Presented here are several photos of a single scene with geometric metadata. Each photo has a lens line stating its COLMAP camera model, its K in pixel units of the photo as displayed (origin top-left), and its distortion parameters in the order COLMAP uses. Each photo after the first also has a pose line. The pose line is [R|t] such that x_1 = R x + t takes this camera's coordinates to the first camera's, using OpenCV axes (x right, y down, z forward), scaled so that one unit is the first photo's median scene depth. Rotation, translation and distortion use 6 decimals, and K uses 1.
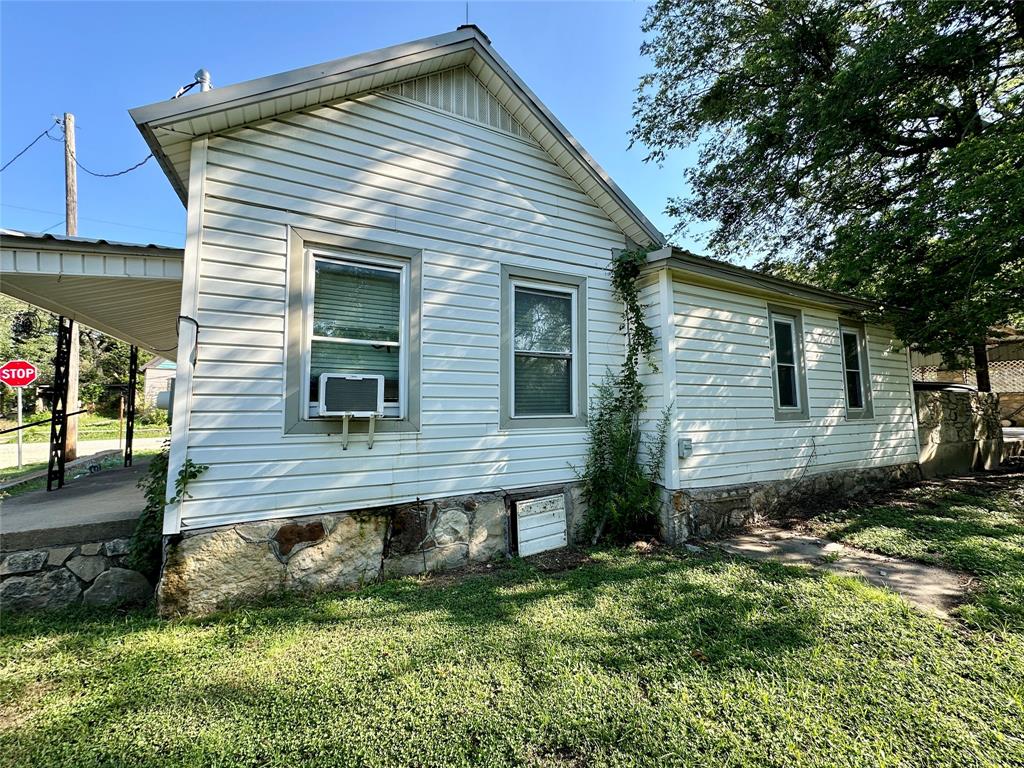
lens RADIAL K [[410.5, 0, 513.9], [0, 410.5, 384.8], [0, 0, 1]] dist [-0.003791, 0.000667]
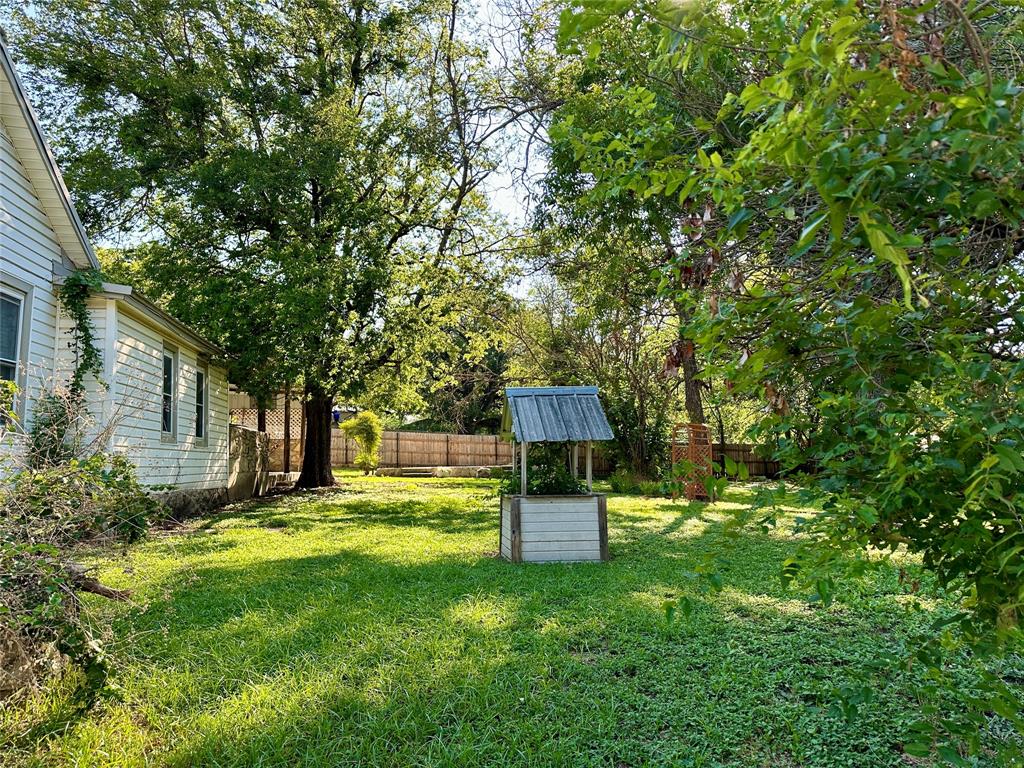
lens RADIAL K [[717.9, 0, 512.5], [0, 717.9, 385.6], [0, 0, 1]] dist [0.048904, -0.058877]
pose [[0.316926, 0.104147, 0.942715, -0.897312], [-0.048842, 0.994426, -0.093440, 0.064934], [-0.947192, -0.016431, 0.320247, -0.528602]]
